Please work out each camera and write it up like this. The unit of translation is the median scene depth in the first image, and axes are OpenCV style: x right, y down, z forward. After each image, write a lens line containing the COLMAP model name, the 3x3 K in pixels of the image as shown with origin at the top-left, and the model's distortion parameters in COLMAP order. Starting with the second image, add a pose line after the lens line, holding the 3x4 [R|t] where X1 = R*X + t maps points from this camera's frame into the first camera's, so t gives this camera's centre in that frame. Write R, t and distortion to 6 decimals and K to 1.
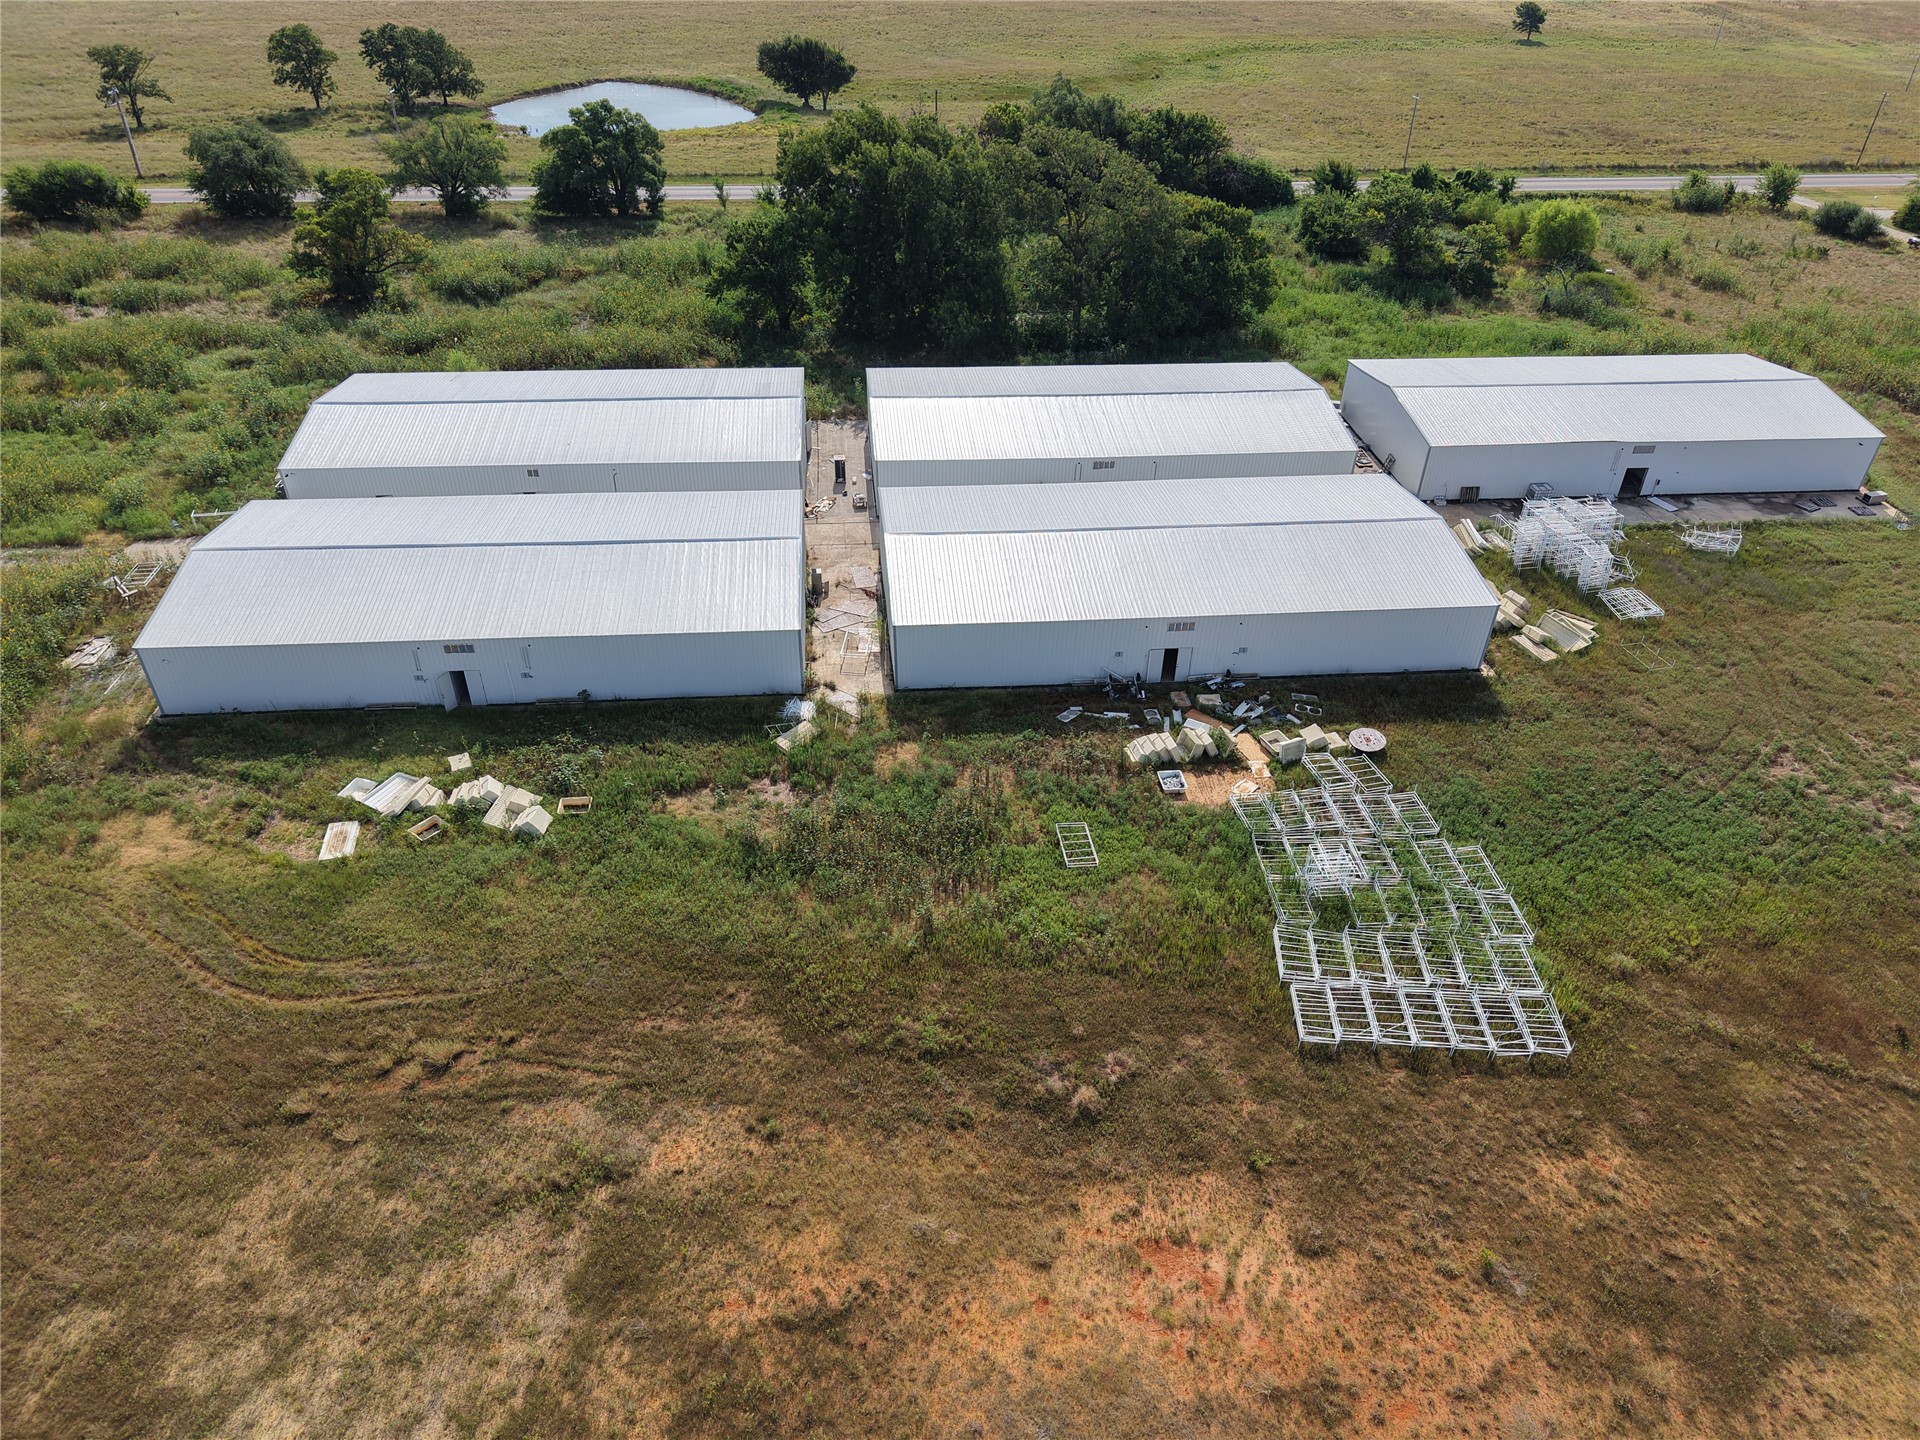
lens RADIAL K [[1285.8, 0, 958.3], [0, 1285.8, 719.9], [0, 0, 1]] dist [0.030421, -0.031256]
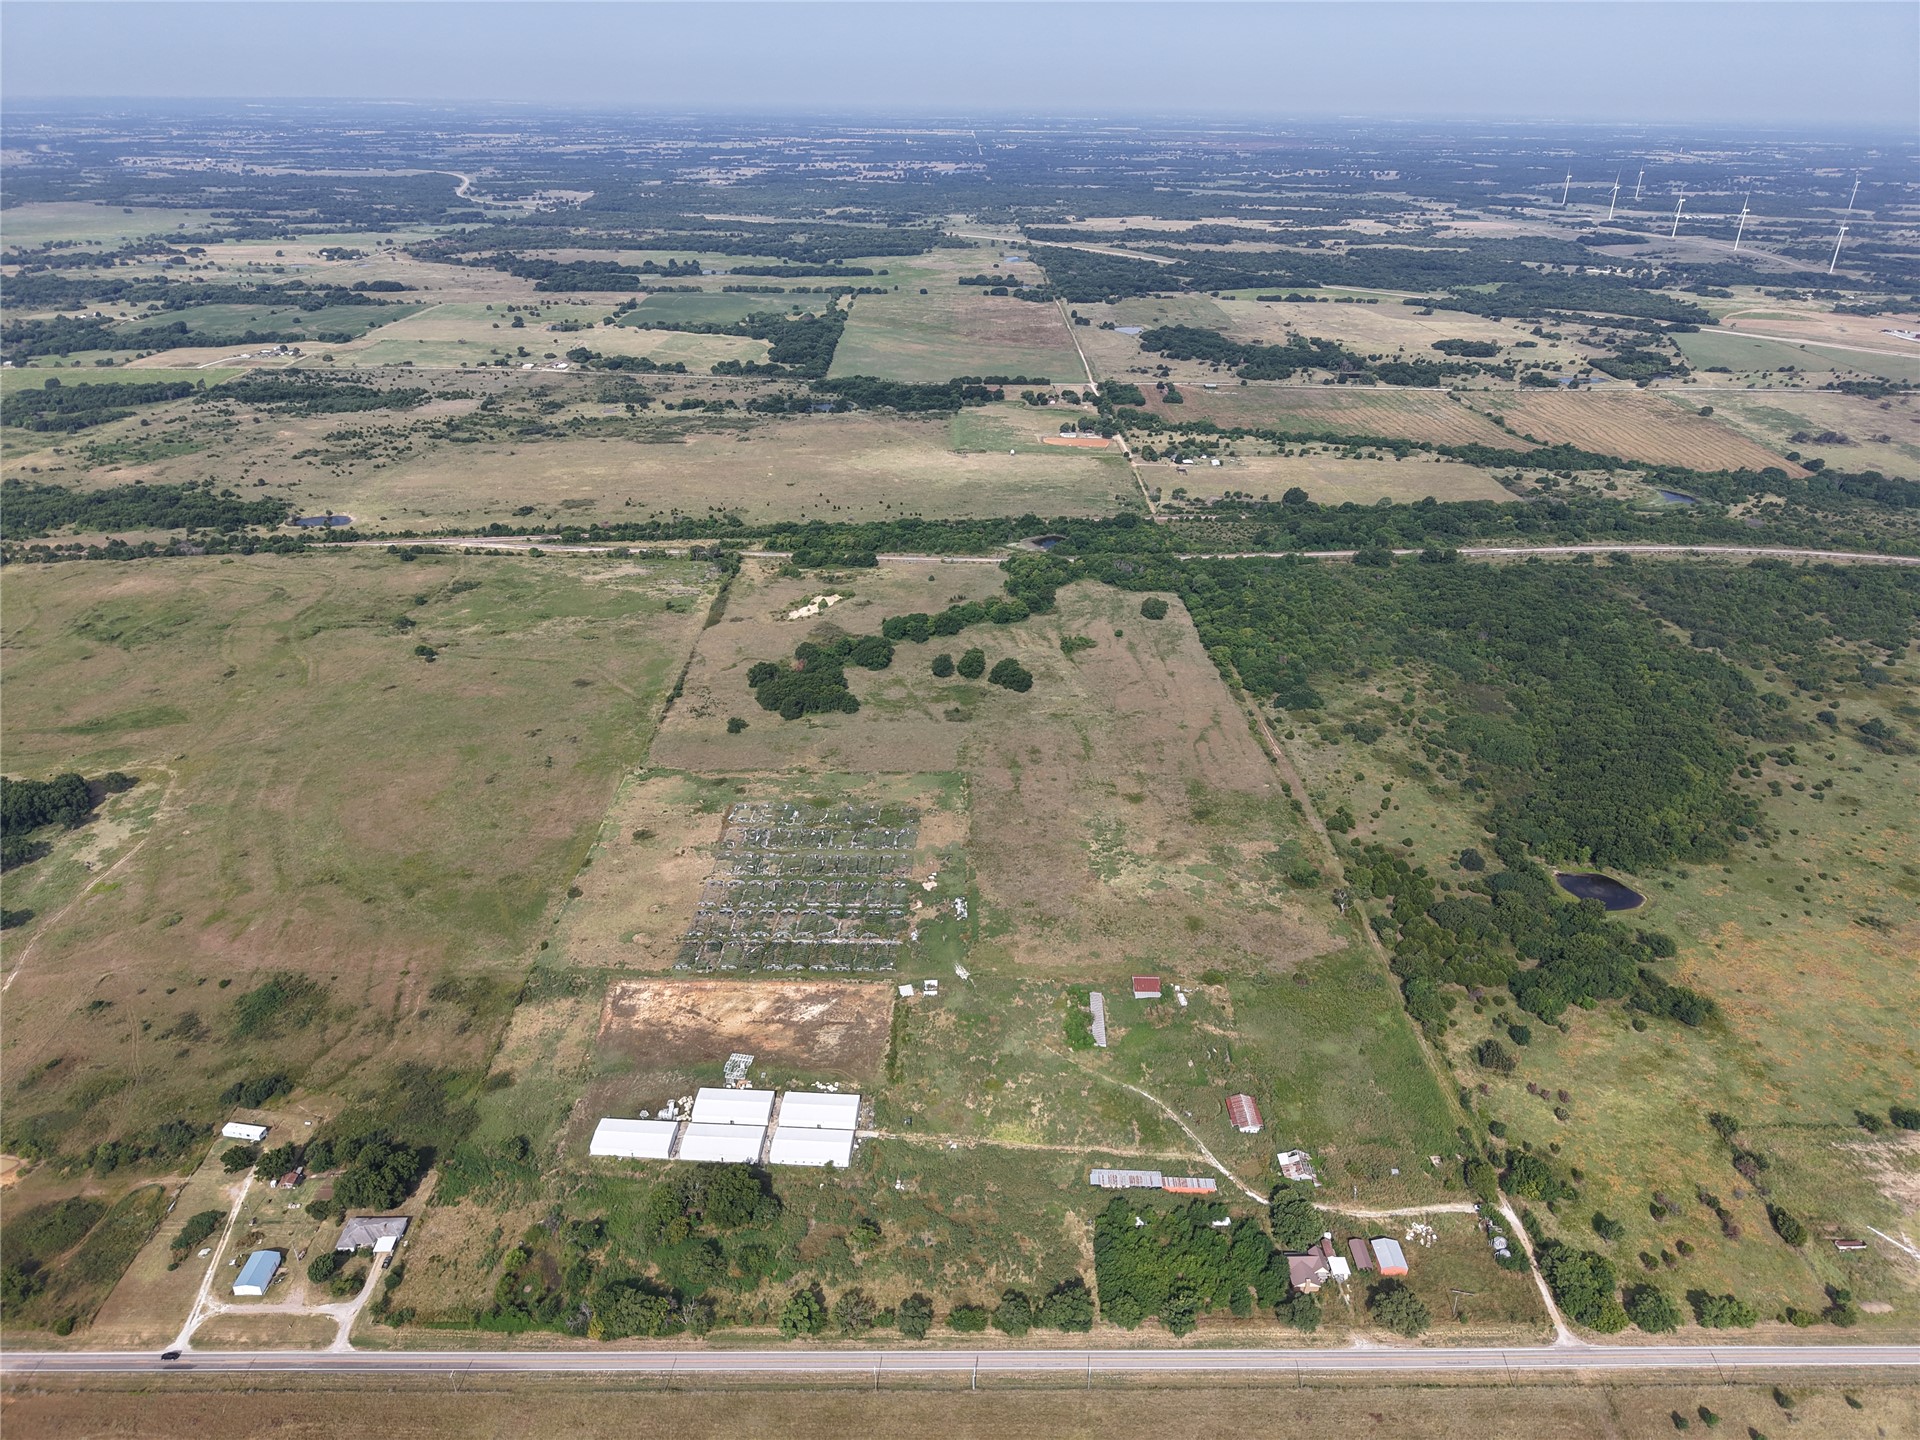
lens RADIAL K [[1285.1, 0, 959.7], [0, 1285.1, 724.7], [0, 0, 1]] dist [0.020852, -0.019165]
pose [[-0.989391, -0.087672, 0.115844, -1.790920], [0.060438, 0.476723, 0.876974, -7.581057], [-0.132112, 0.874671, -0.466366, 2.383415]]
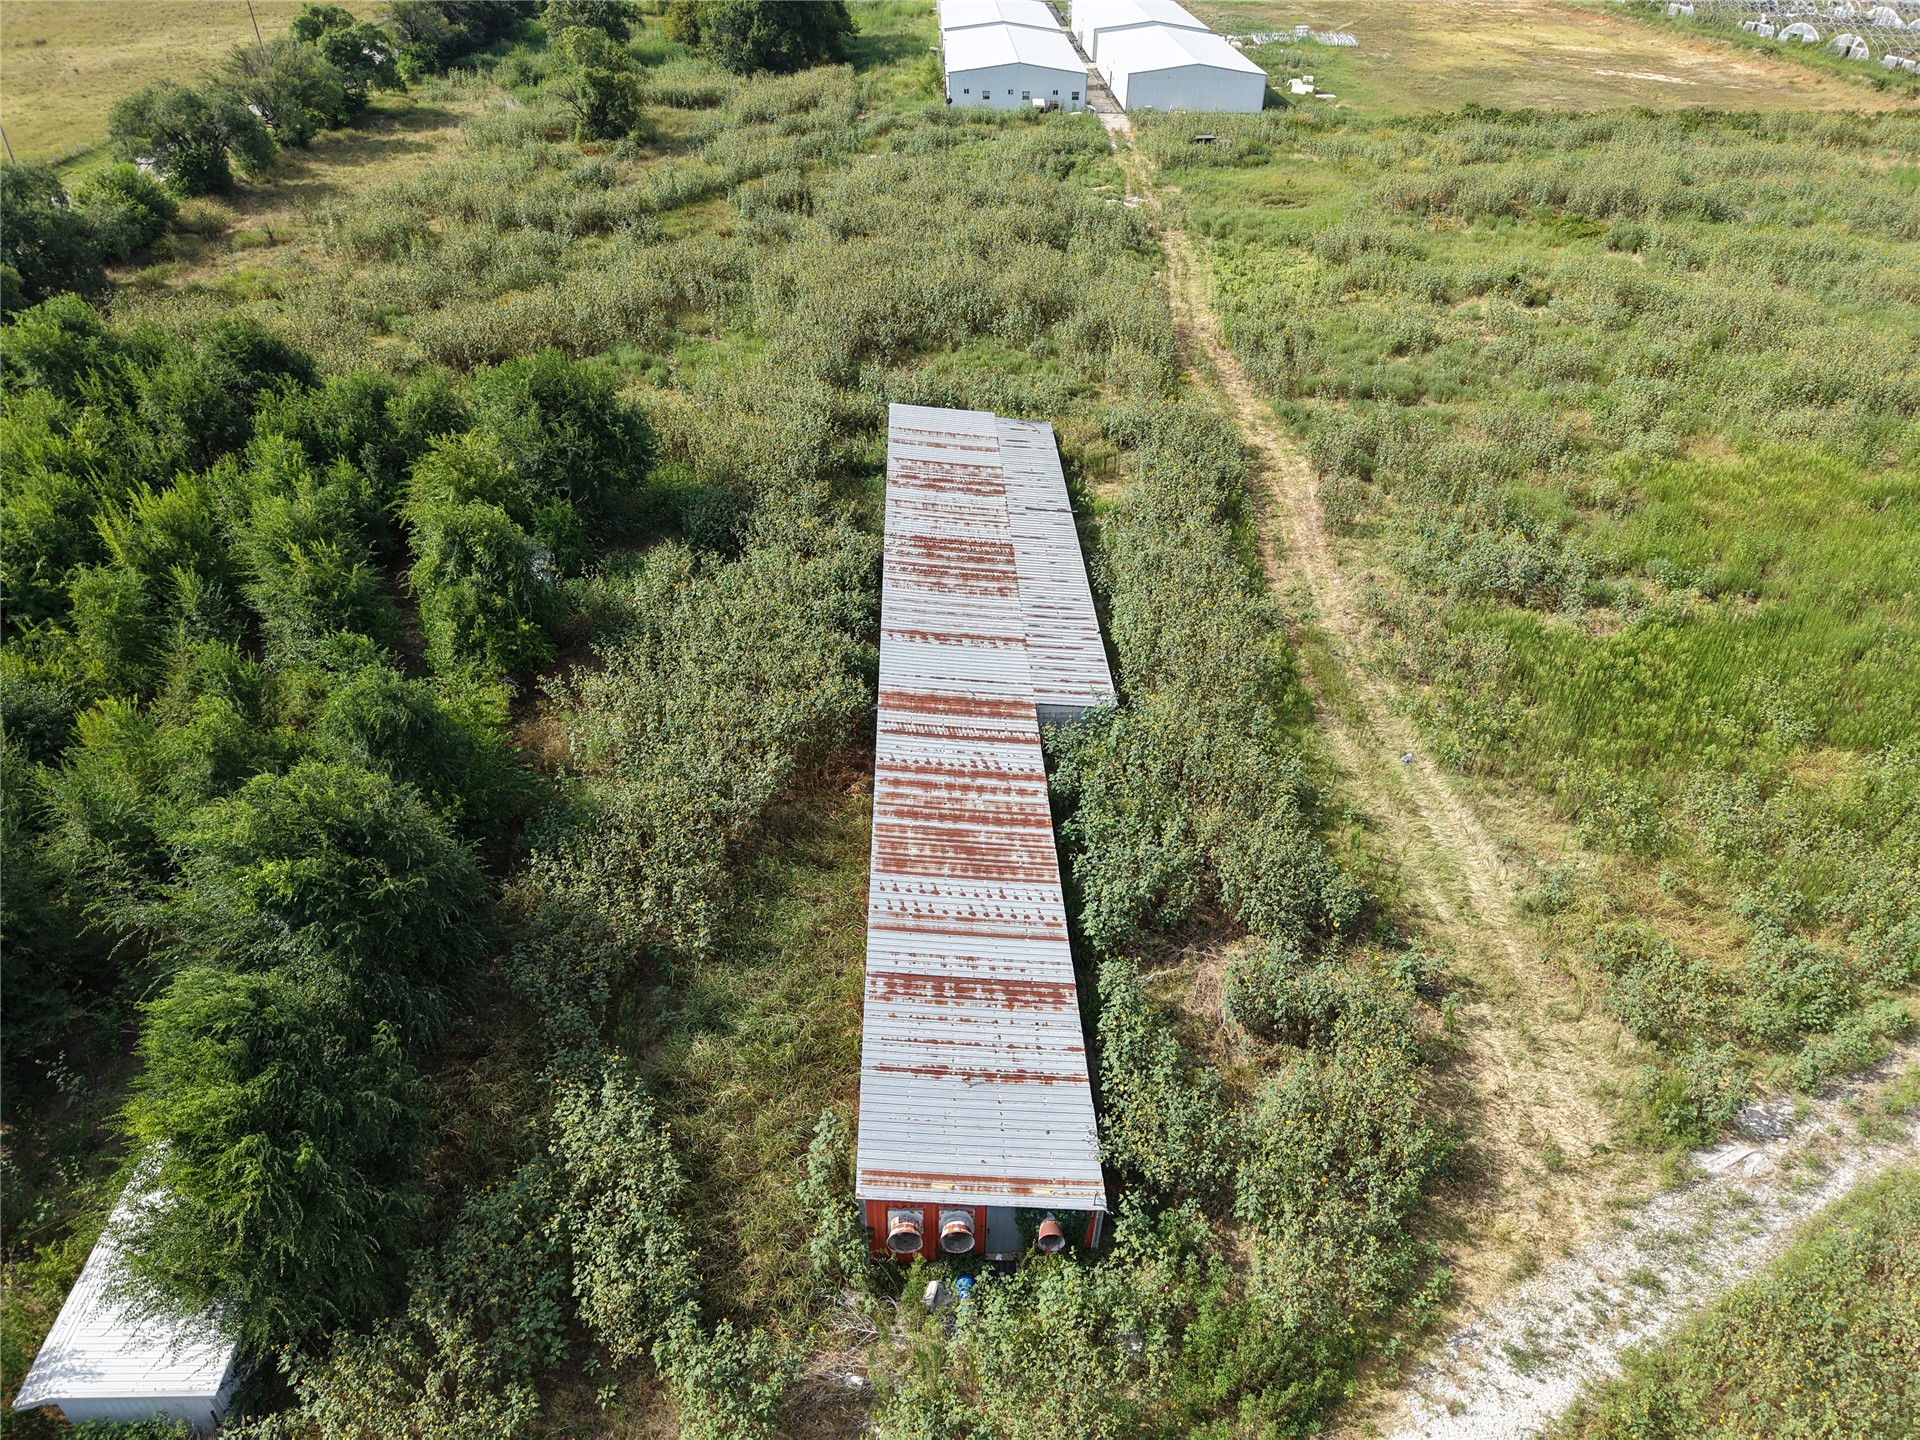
lens RADIAL K [[1285.8, 0, 958.3], [0, 1285.8, 719.9], [0, 0, 1]] dist [0.030421, -0.031256]
pose [[0.067961, -0.582531, 0.809963, -2.795615], [0.564757, 0.691710, 0.450096, -0.534427], [-0.822454, 0.426843, 0.375997, 0.922385]]
